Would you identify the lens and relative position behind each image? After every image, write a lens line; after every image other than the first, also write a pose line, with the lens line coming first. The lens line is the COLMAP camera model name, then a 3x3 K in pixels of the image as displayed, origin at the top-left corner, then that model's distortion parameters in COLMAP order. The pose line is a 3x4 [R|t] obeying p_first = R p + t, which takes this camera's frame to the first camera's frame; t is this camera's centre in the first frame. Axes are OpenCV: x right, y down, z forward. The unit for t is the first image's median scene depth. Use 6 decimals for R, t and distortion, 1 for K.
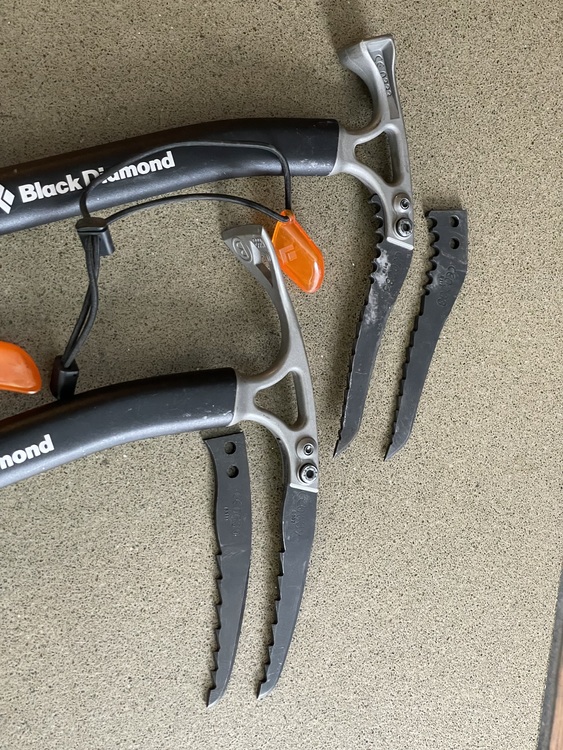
lens RADIAL K [[1142.0, 0, 281.5], [0, 1142.0, 375.0], [0, 0, 1]] dist [0.065285, -0.083298]
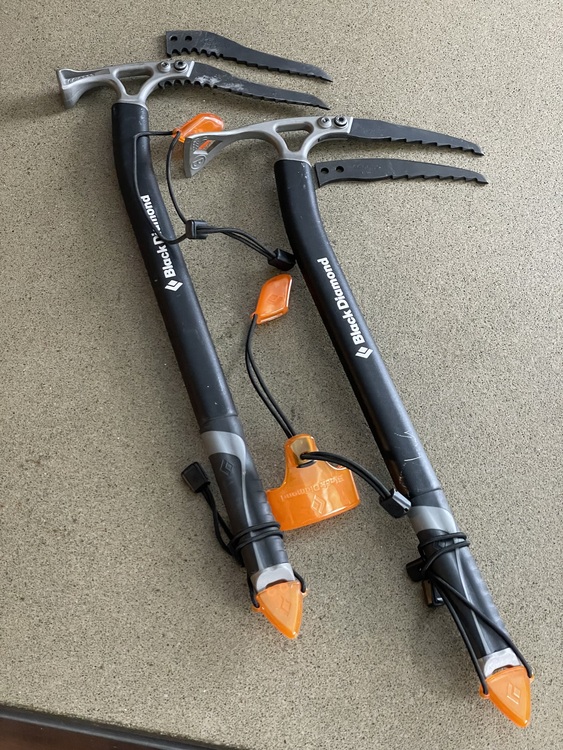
lens RADIAL K [[1142.0, 0, 281.5], [0, 1142.0, 375.0], [0, 0, 1]] dist [0.065285, -0.083298]
pose [[-0.005537, -0.999818, 0.018250, -0.343407], [0.999566, -0.005006, 0.029020, -0.041035], [-0.028923, 0.018403, 0.999412, -0.544240]]
